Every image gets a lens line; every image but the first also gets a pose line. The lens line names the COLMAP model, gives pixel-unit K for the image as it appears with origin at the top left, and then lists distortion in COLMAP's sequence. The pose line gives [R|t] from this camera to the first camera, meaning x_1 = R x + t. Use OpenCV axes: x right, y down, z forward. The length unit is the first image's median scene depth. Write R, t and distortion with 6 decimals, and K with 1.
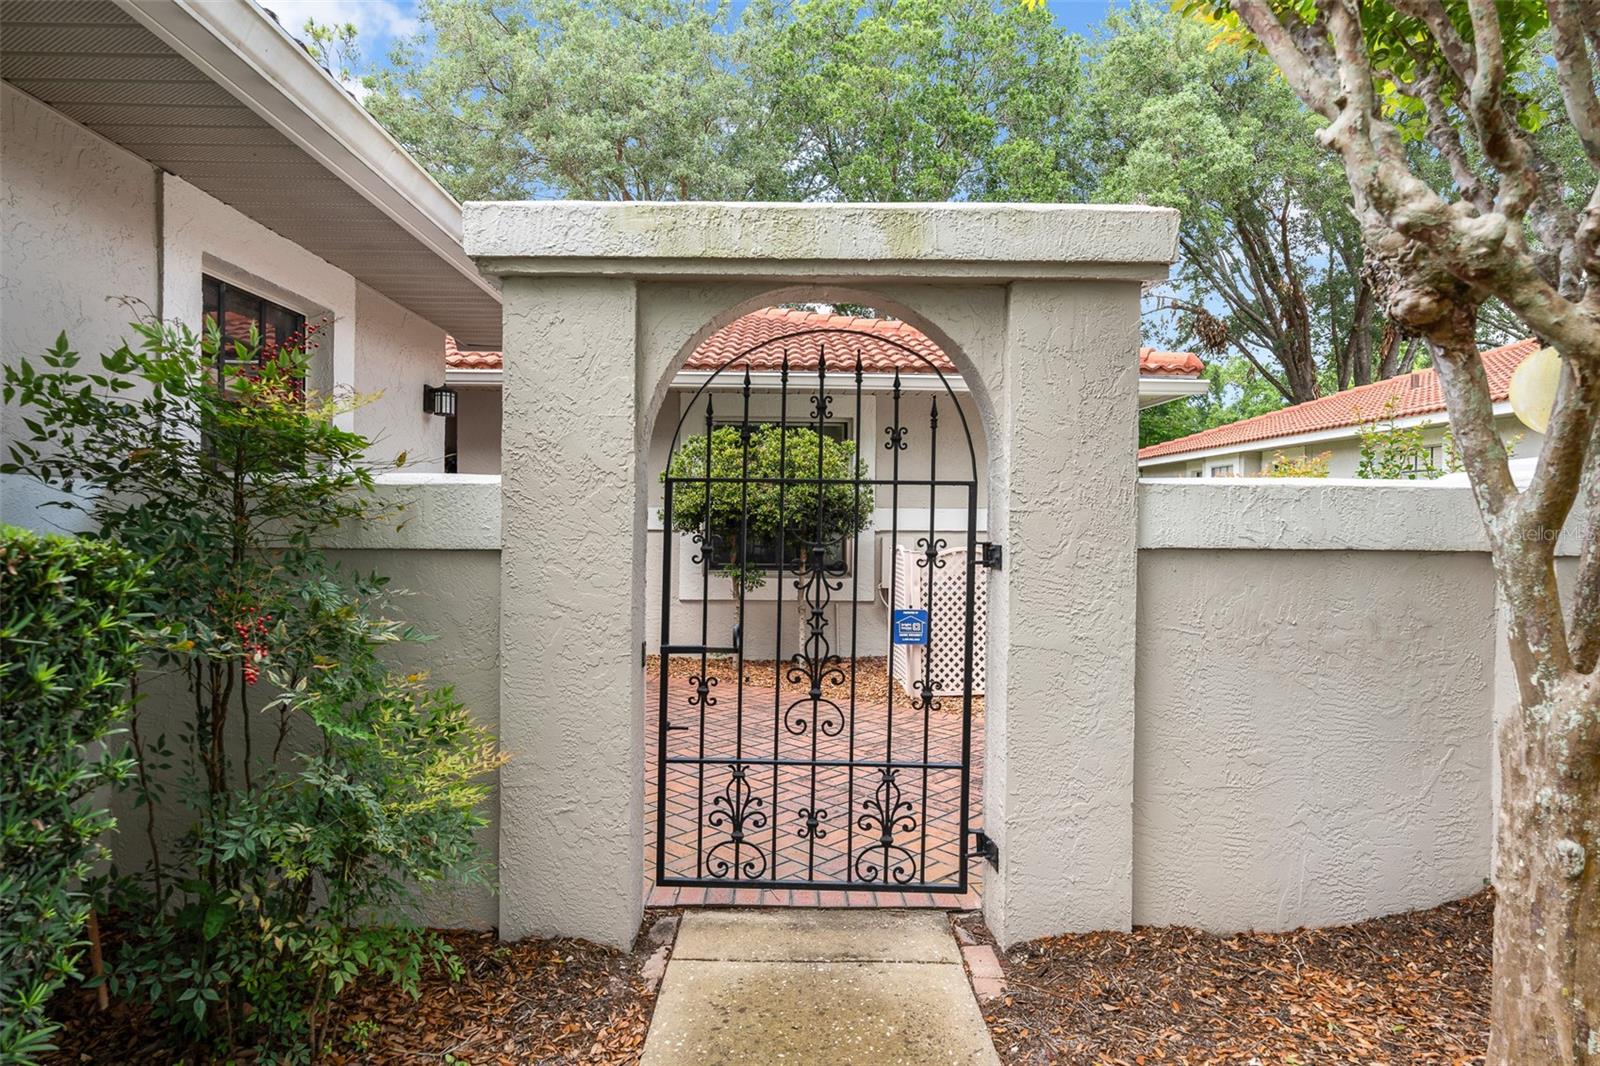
lens RADIAL K [[896.3, 0, 800.0], [0, 896.3, 533.0], [0, 0, 1]] dist [-0.000006, -0.000013]
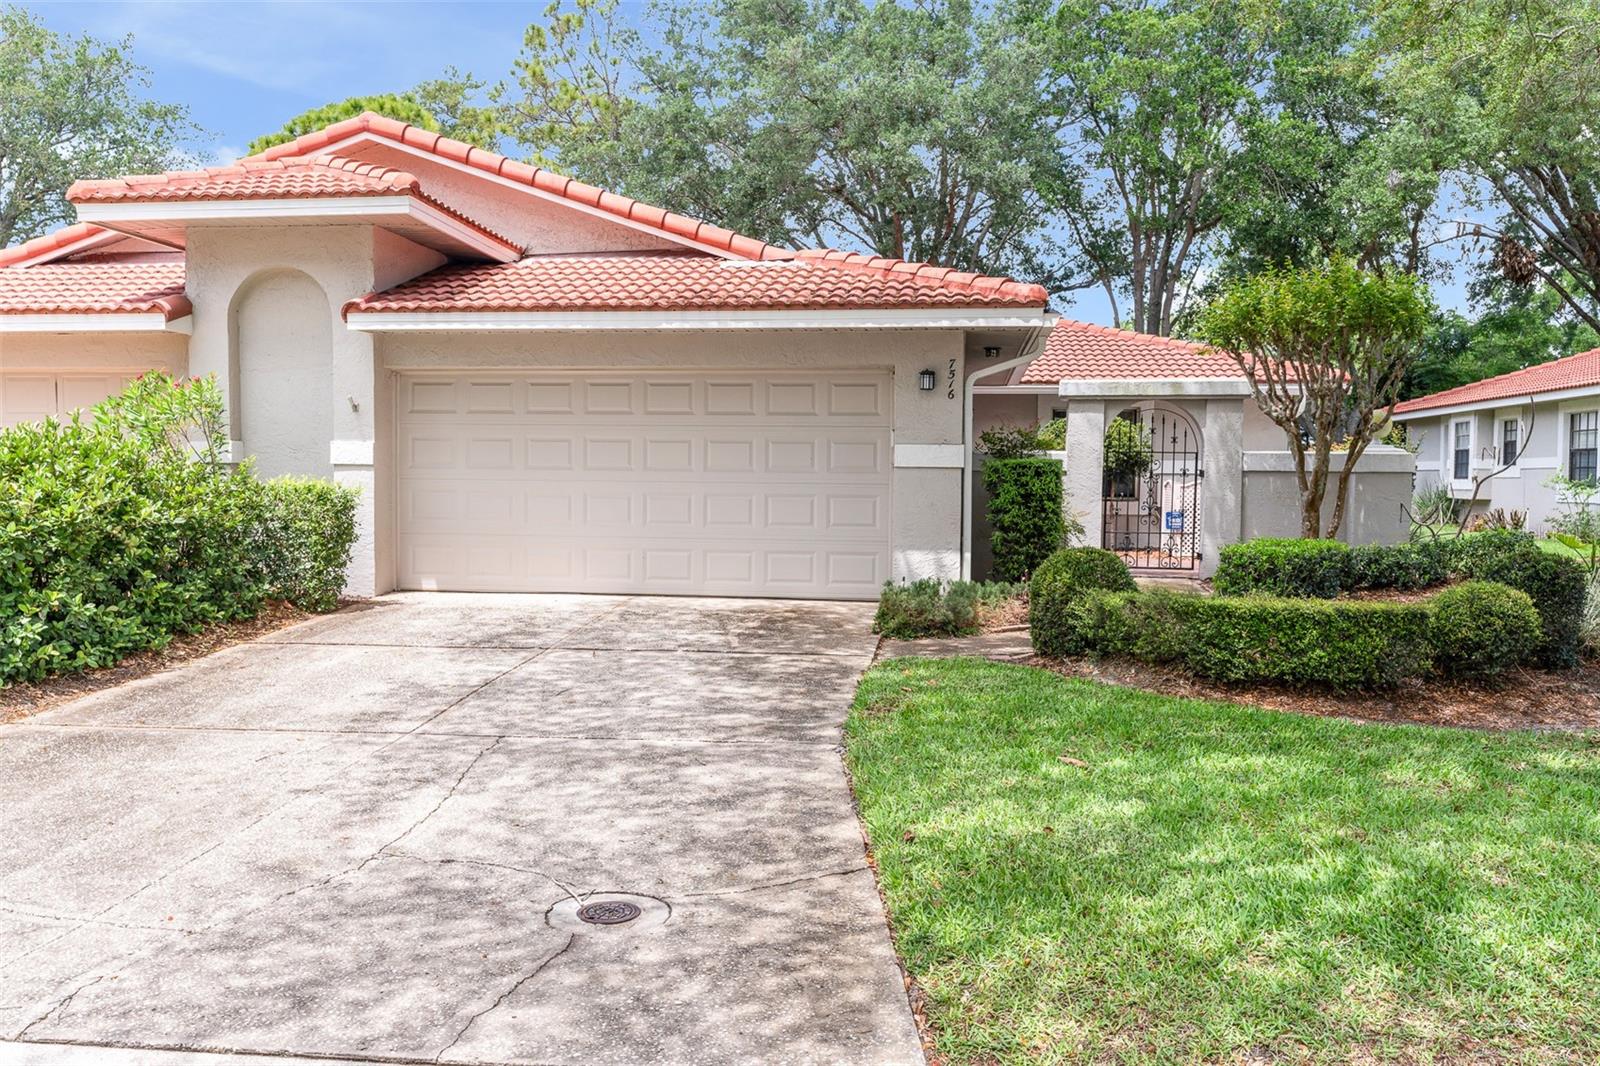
lens RADIAL K [[1331.5, 0, 800.0], [0, 1331.5, 533.0], [0, 0, 1]] dist [0.005117, 0.004911]
pose [[0.988906, 0.004486, -0.148473, -0.228985], [-0.000754, 0.999683, 0.025184, 0.052277], [0.148539, -0.024793, 0.988596, -1.776090]]
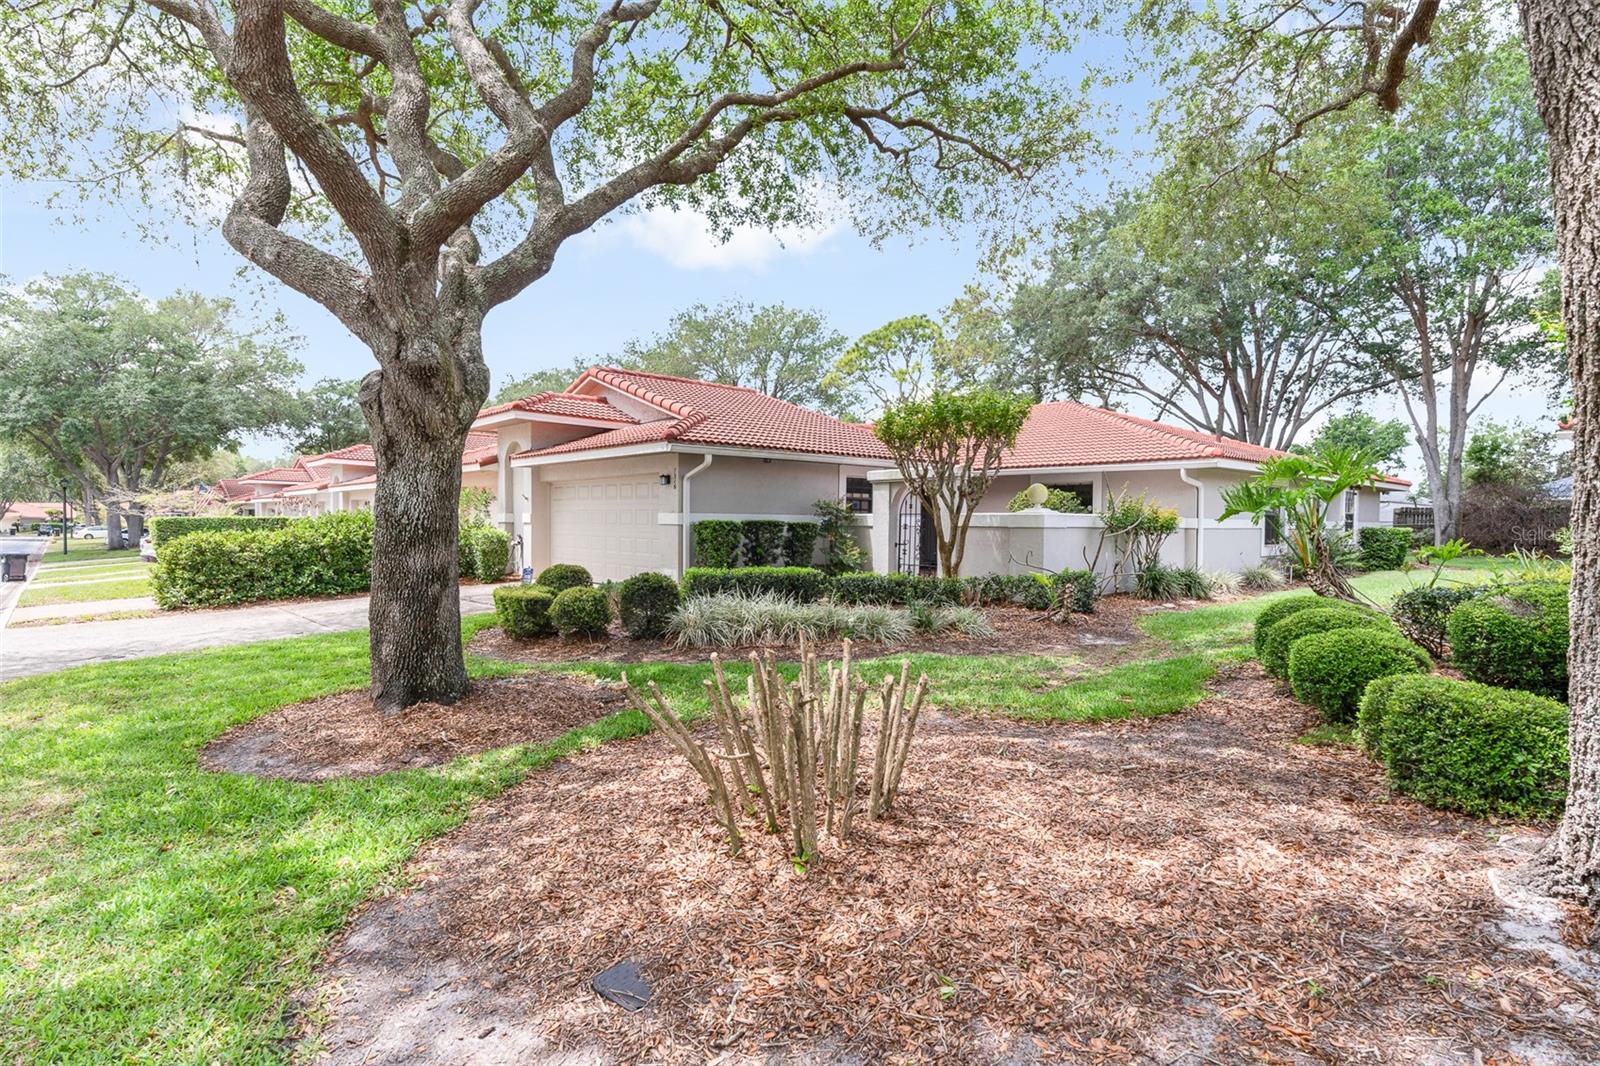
lens RADIAL K [[823.9, 0, 793.4], [0, 823.9, 531.1], [0, 0, 1]] dist [-0.002530, 0.000982]
pose [[0.647421, 0.004576, -0.762119, 1.377582], [-0.014504, 0.999875, -0.006318, 0.036777], [0.761994, 0.015144, 0.647406, -1.170071]]
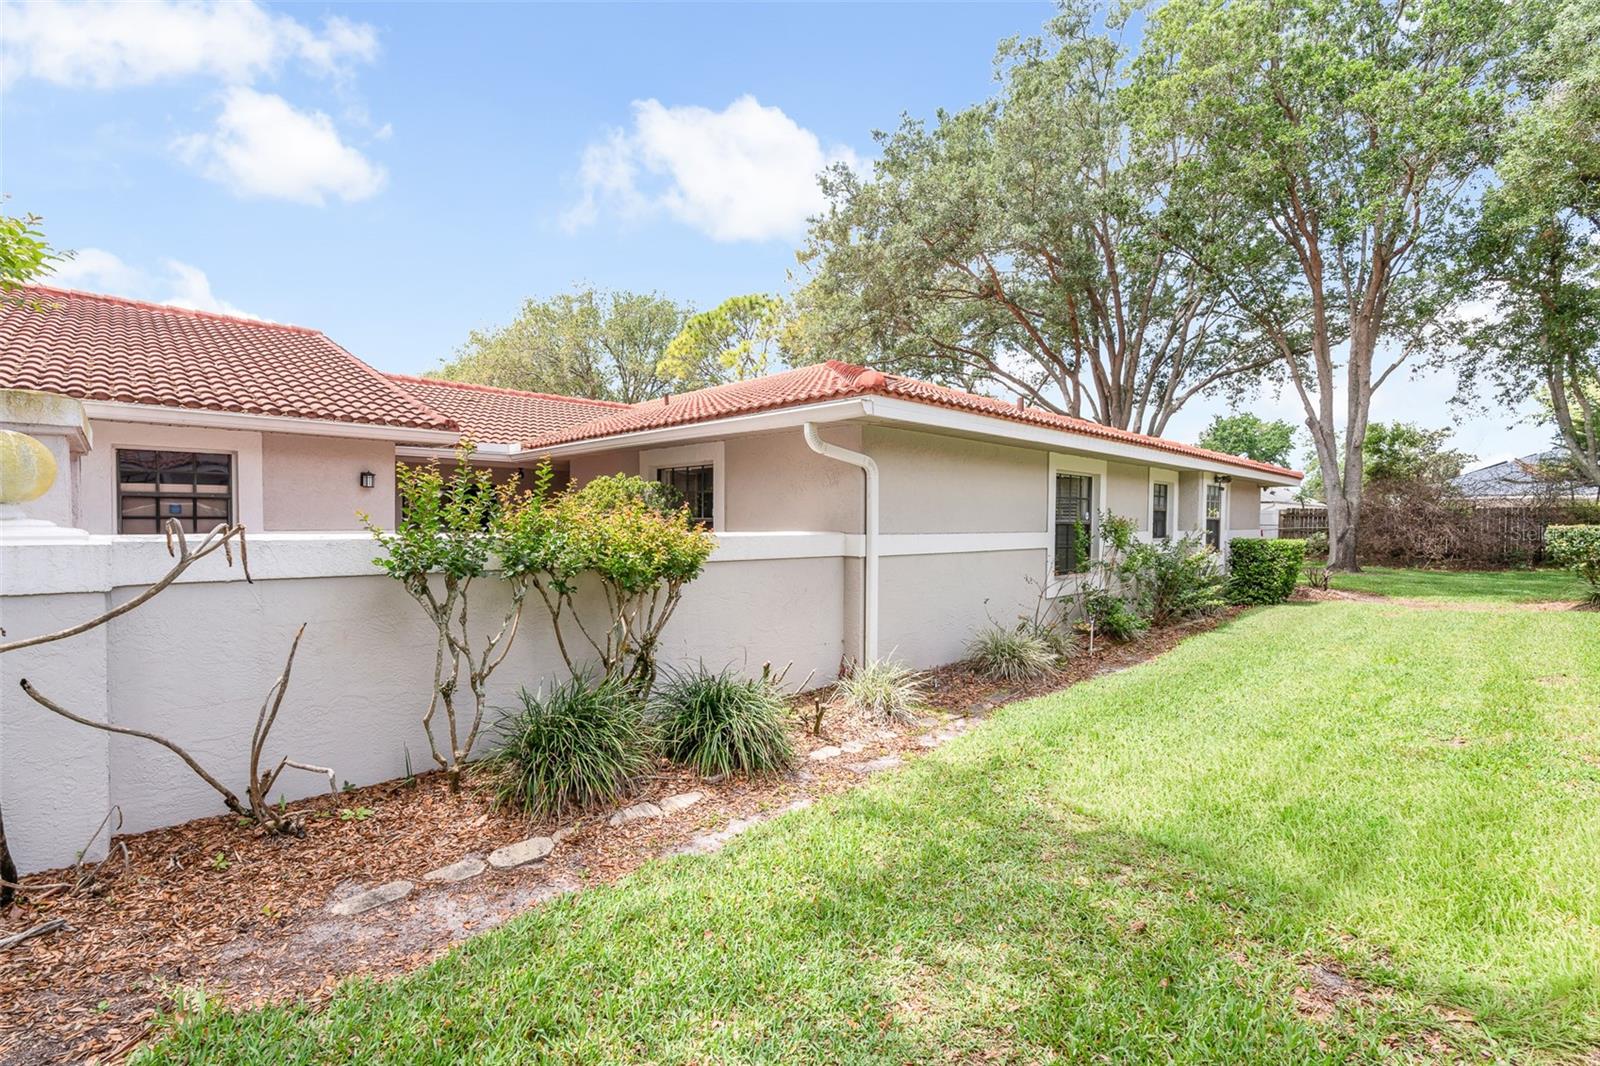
lens RADIAL K [[731.2, 0, 821.7], [0, 731.2, 530.1], [0, 0, 1]] dist [0.021106, 0.000203]
pose [[0.701889, 0.001320, -0.712285, 0.986550], [-0.009451, 0.999928, -0.007460, -0.029215], [0.712224, 0.011968, 0.701850, 0.465780]]
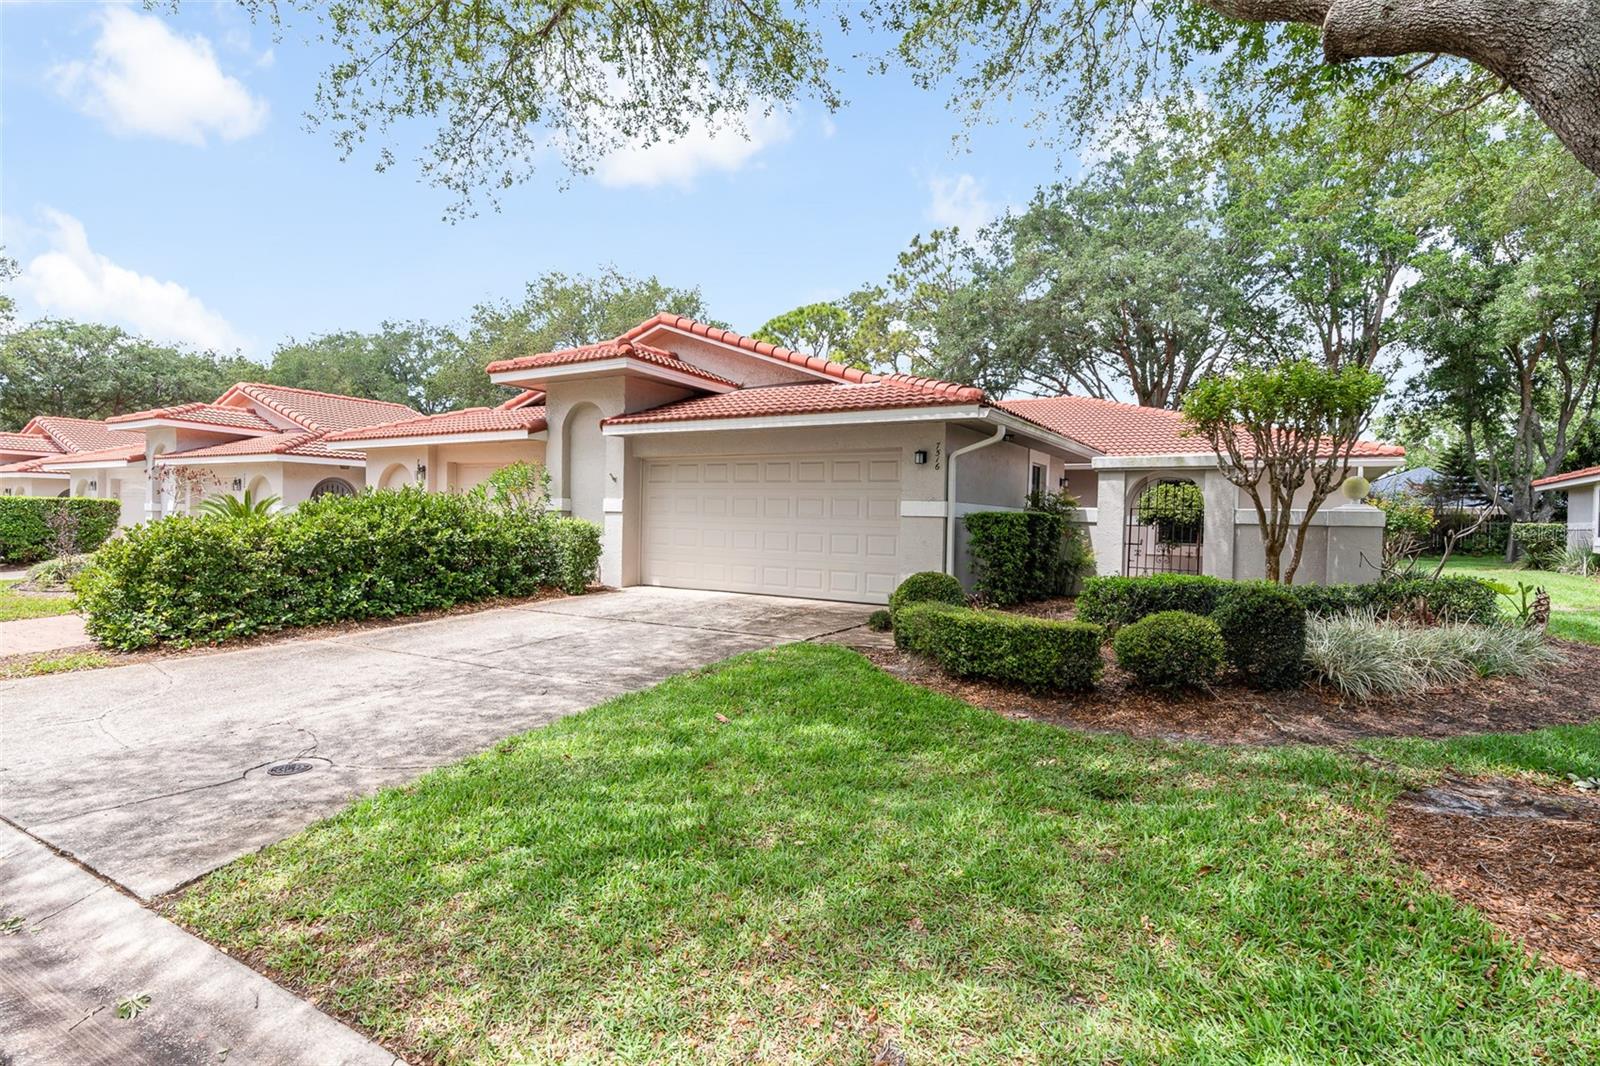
lens RADIAL K [[814.6, 0, 800.0], [0, 814.6, 533.0], [0, 0, 1]] dist [-0.002162, 0.001493]
pose [[0.840340, 0.016614, -0.541805, 0.297665], [-0.023166, 0.999718, -0.005273, 0.055308], [0.541564, 0.016983, 0.840488, -1.481975]]
